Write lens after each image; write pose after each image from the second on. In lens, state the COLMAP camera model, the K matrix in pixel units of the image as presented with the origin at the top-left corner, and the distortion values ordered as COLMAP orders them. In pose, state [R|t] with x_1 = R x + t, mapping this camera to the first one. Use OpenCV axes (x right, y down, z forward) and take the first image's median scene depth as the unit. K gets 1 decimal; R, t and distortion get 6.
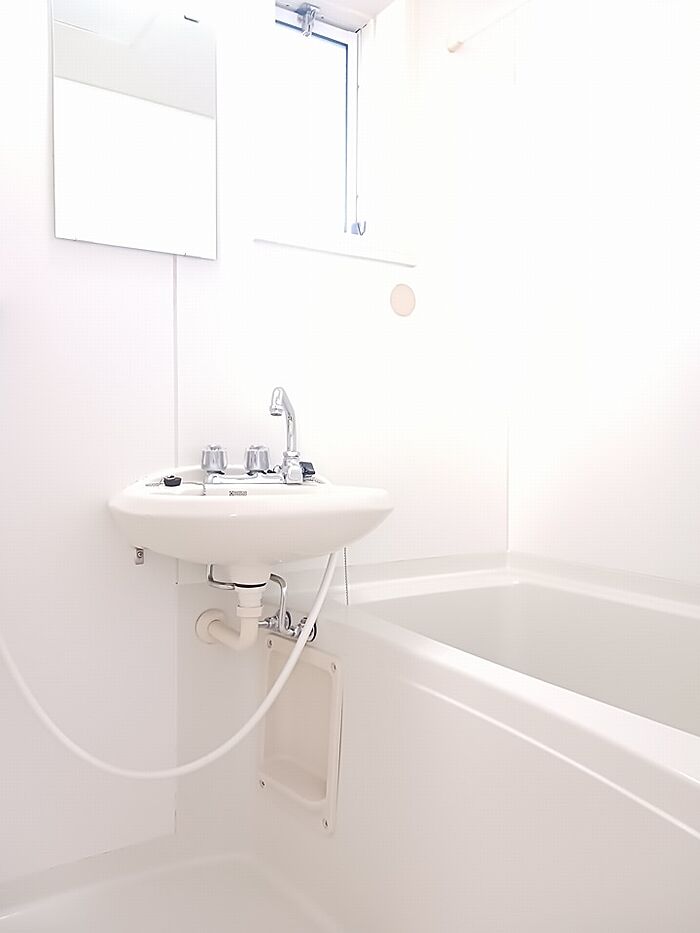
lens RADIAL K [[734.4, 0, 350.0], [0, 734.4, 466.5], [0, 0, 1]] dist [0.006623, 0.000125]
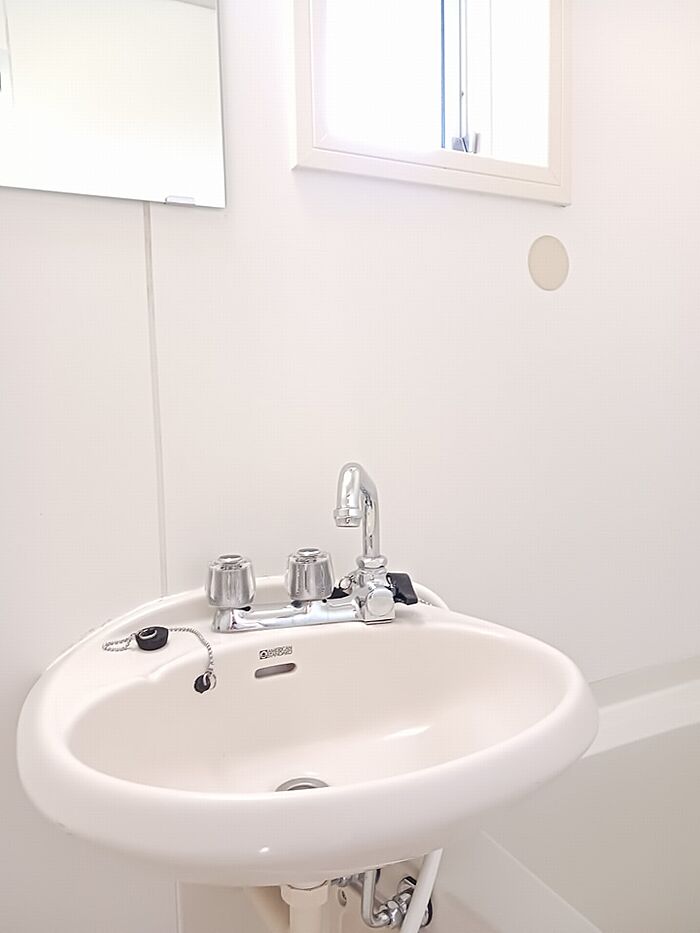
lens RADIAL K [[778.1, 0, 350.0], [0, 778.1, 466.5], [0, 0, 1]] dist [-0.087568, -0.002671]
pose [[0.997564, -0.023298, -0.065758, -0.057314], [0.026784, 0.998255, 0.052636, -0.119688], [0.064417, -0.054269, 0.996446, 0.436389]]
